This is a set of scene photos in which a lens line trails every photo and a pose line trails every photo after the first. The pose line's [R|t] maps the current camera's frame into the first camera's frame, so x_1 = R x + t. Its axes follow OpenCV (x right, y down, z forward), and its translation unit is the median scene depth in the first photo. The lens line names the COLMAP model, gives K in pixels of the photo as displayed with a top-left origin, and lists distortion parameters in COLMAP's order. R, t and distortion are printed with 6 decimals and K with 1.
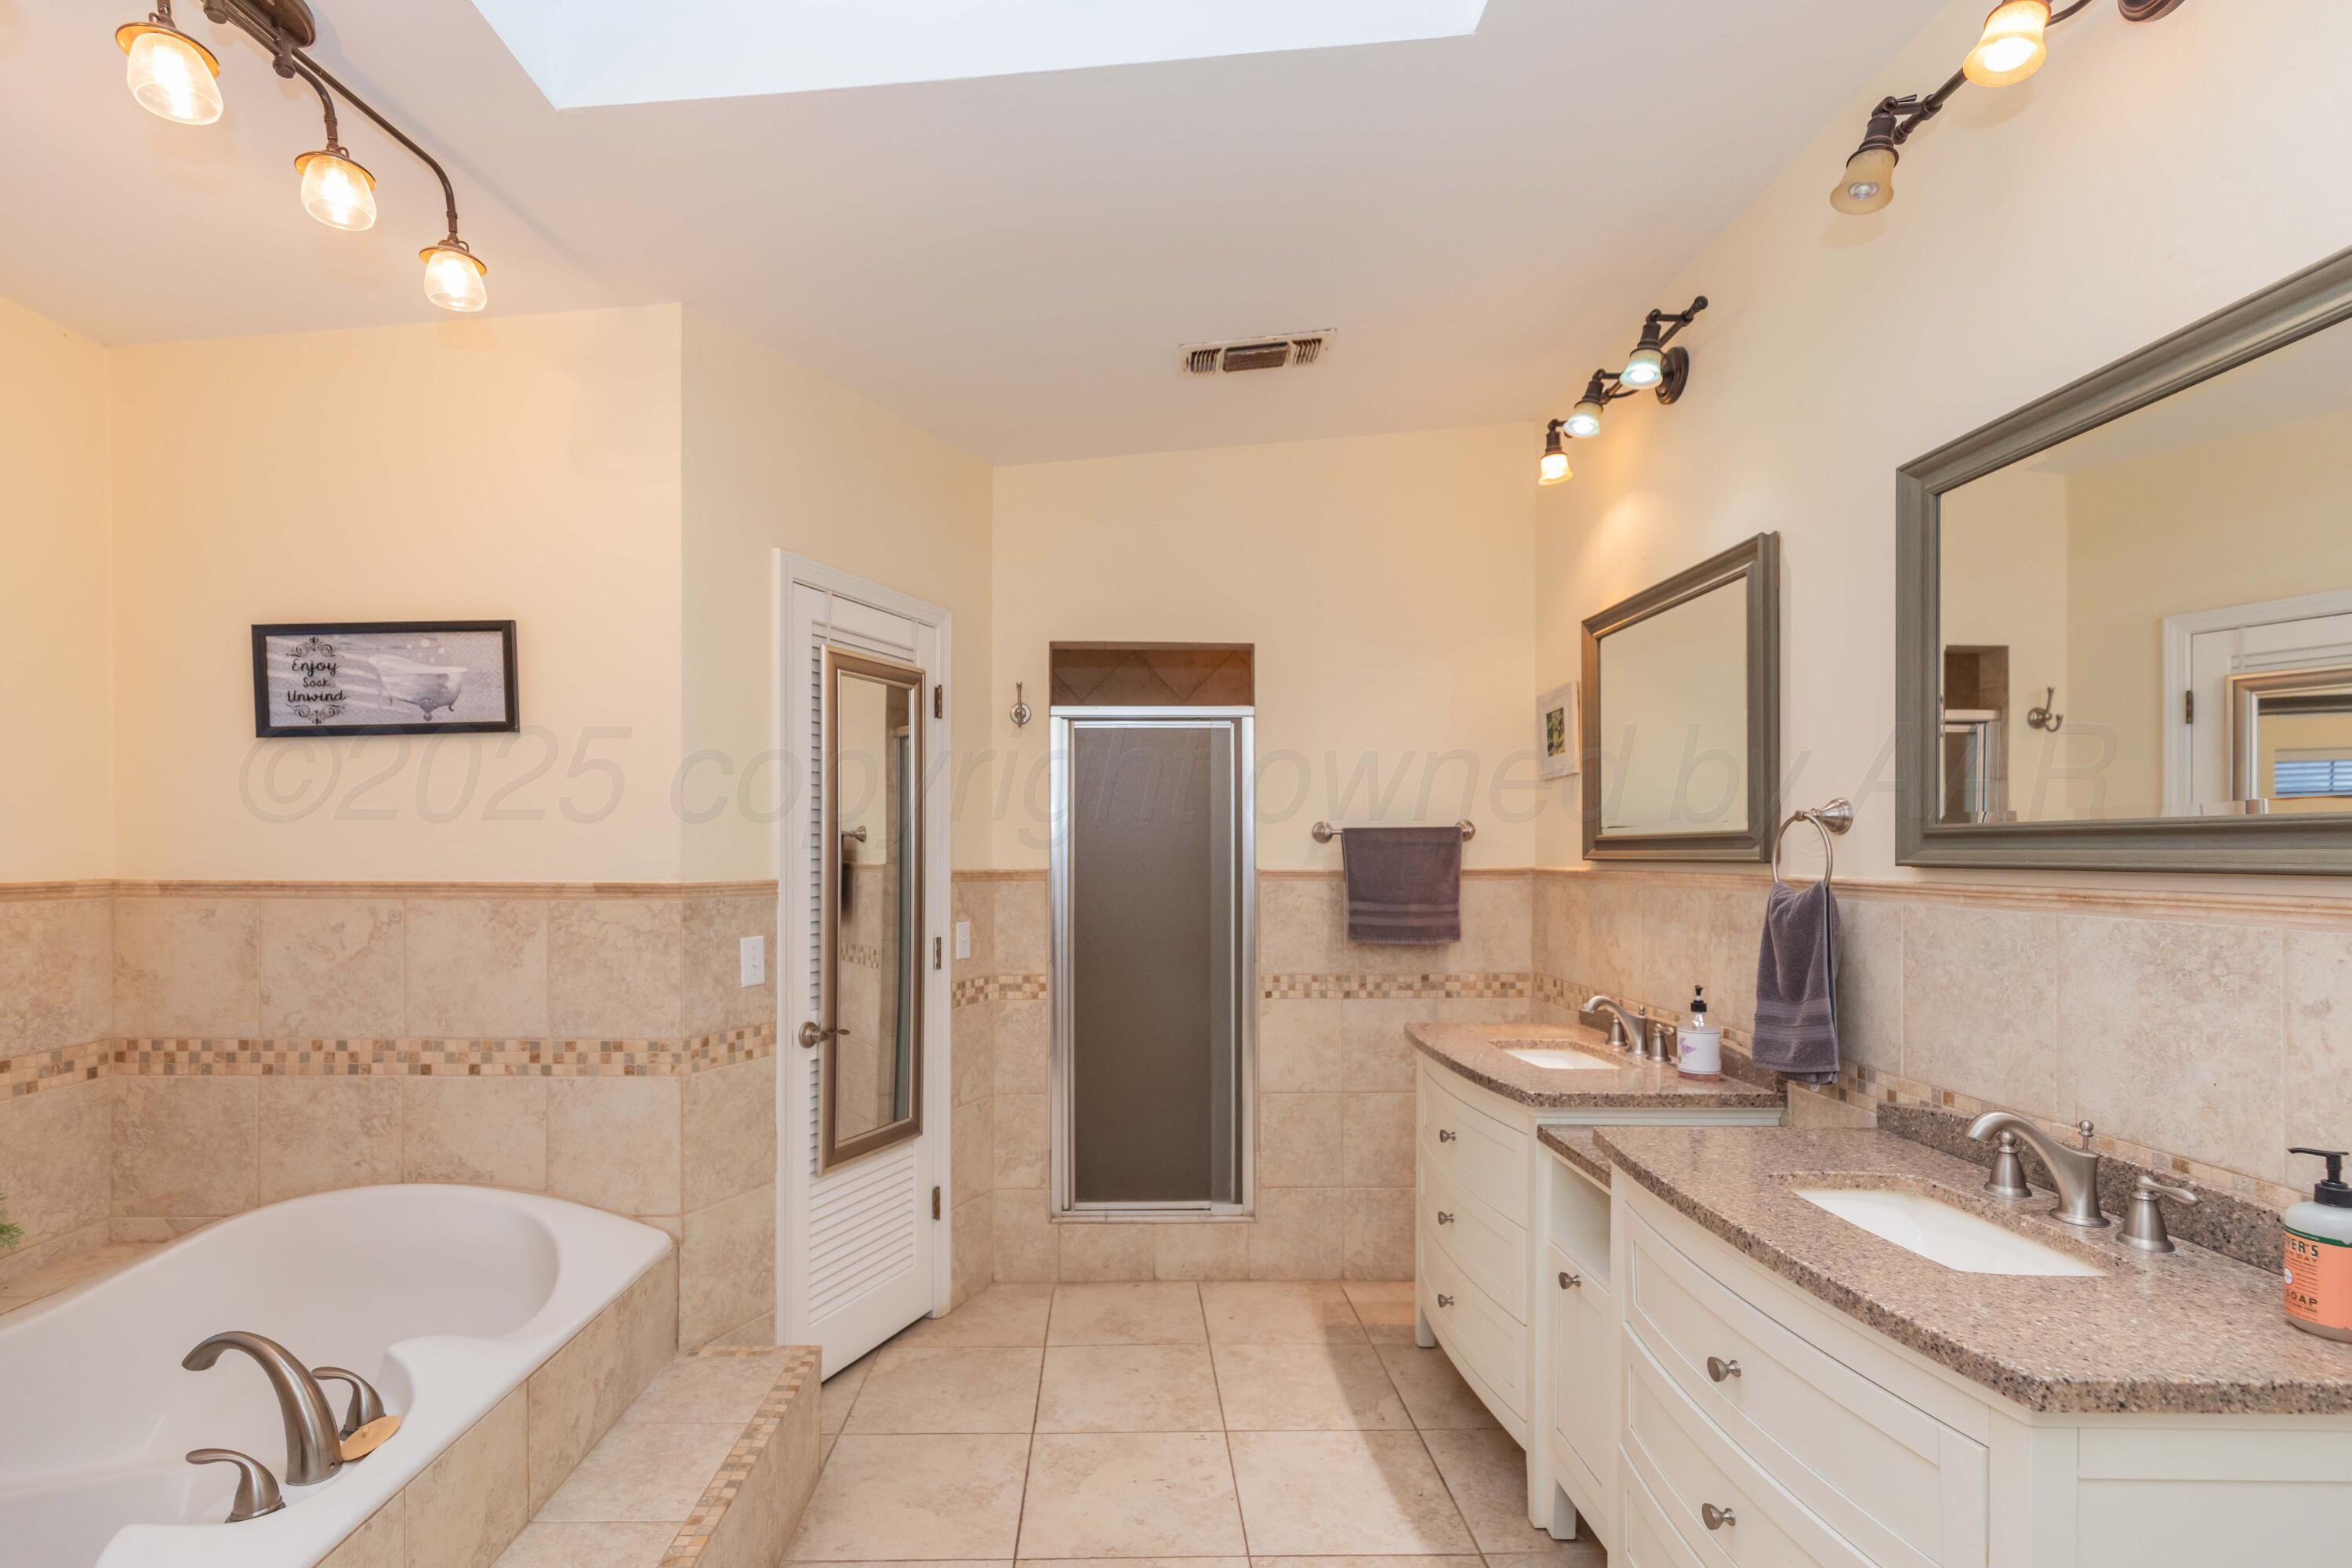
lens RADIAL K [[1086.2, 0, 1122.5], [0, 1086.2, 851.6], [0, 0, 1]] dist [0.004716, -0.000341]
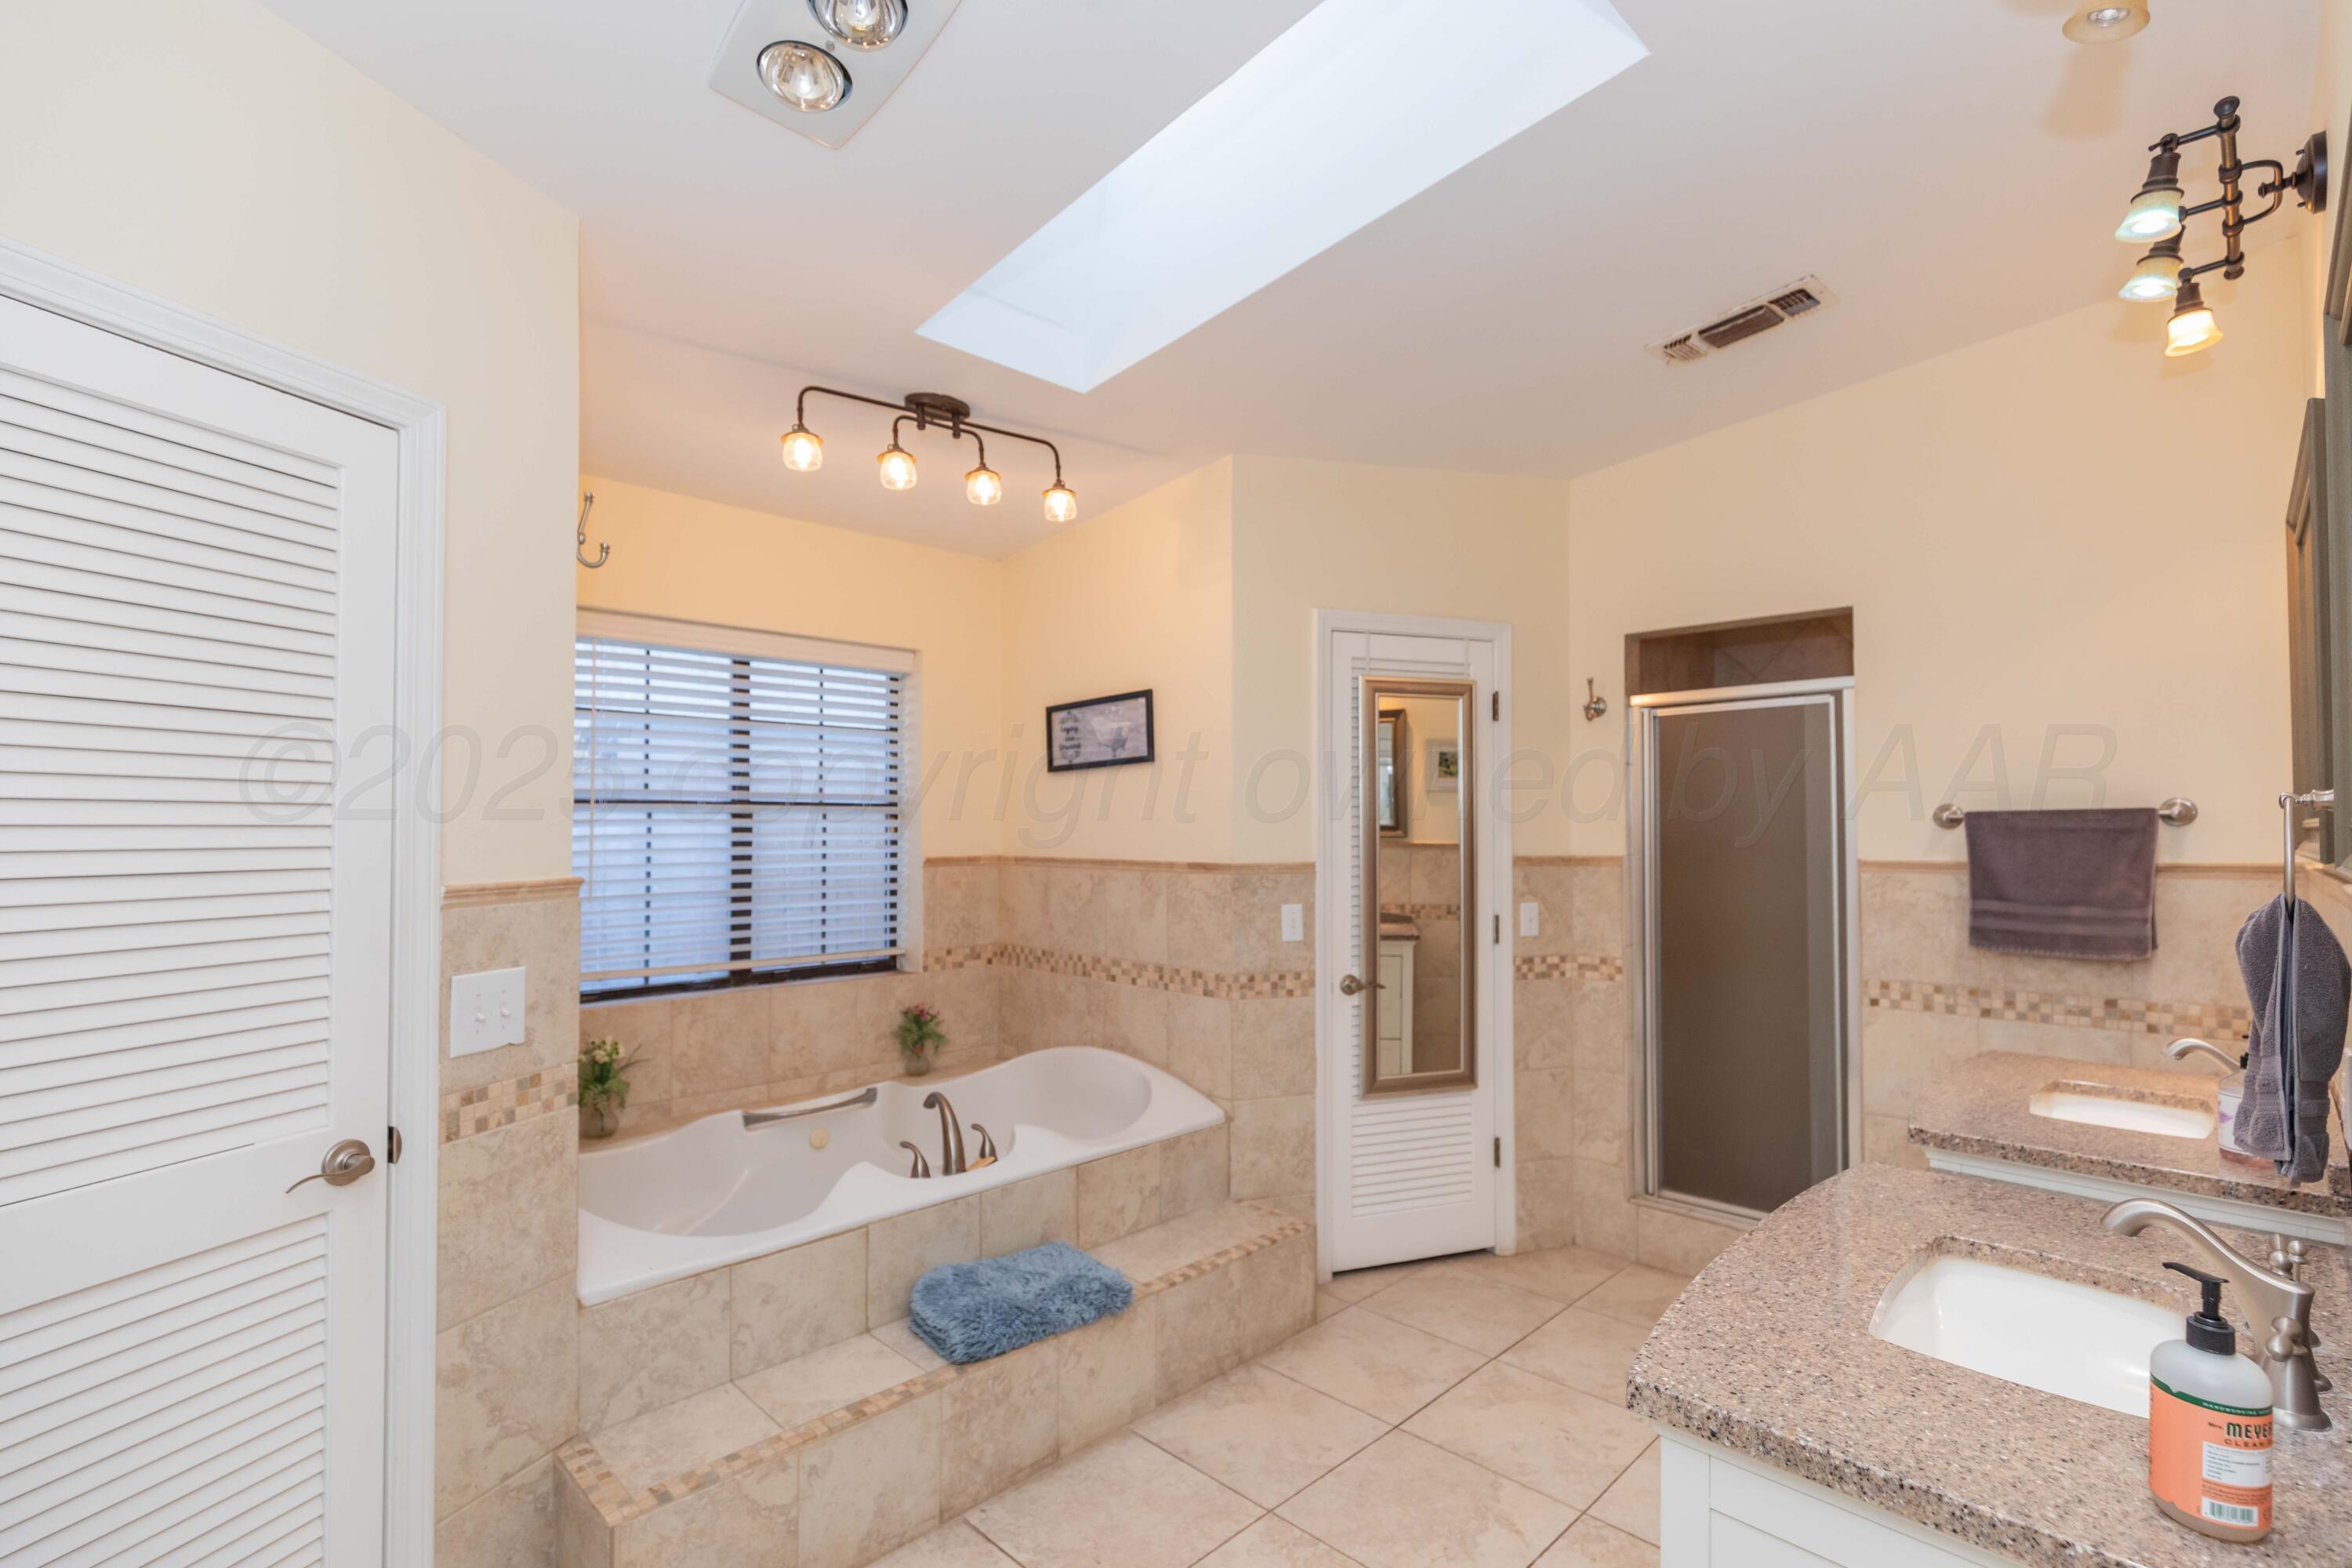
lens RADIAL K [[1059.2, 0, 1180.1], [0, 1059.2, 806.6], [0, 0, 1]] dist [-0.002734, -0.000848]
pose [[0.694094, -0.018918, -0.719636, 0.506388], [0.003437, 0.999730, -0.022967, -0.012154], [0.719876, 0.013468, 0.693972, 0.000073]]
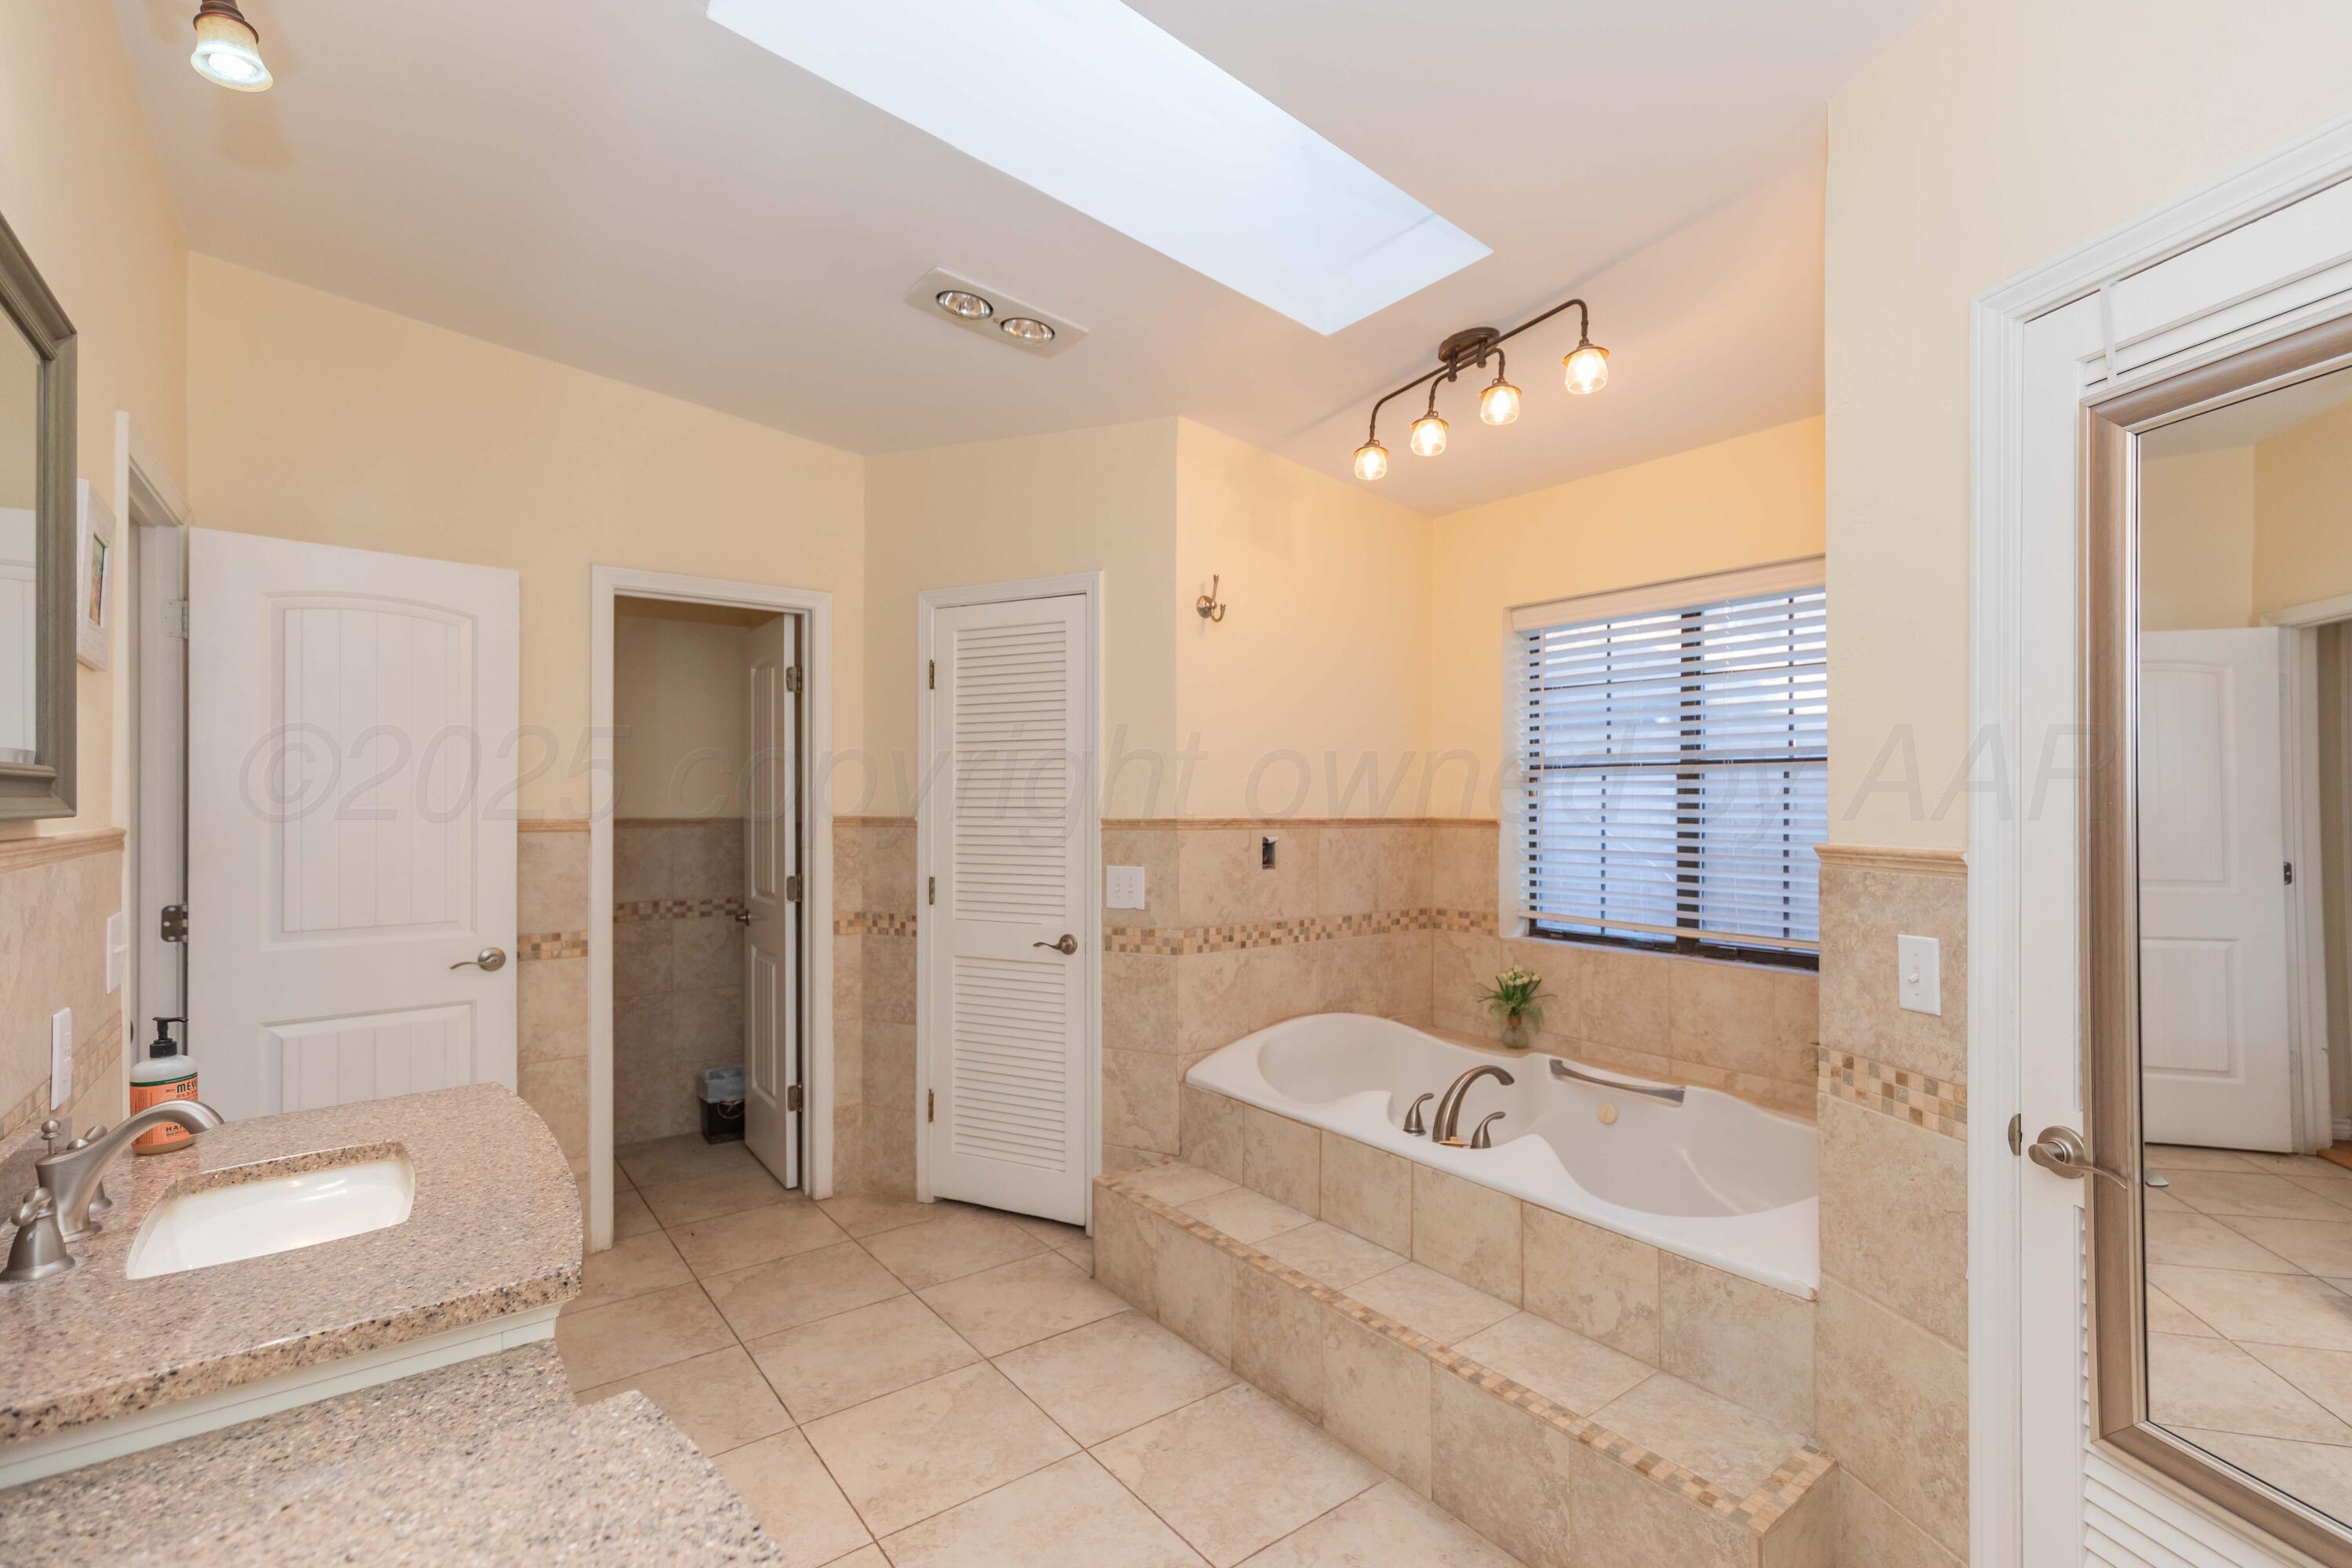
lens RADIAL K [[1033.6, 0, 1176.1], [0, 1033.6, 792.5], [0, 0, 1]] dist [0.010383, -0.000981]
pose [[-0.796959, -0.007350, -0.603988, 0.394779], [-0.003302, 0.999964, -0.007811, -0.001222], [0.604024, -0.004230, -0.796955, 1.244283]]
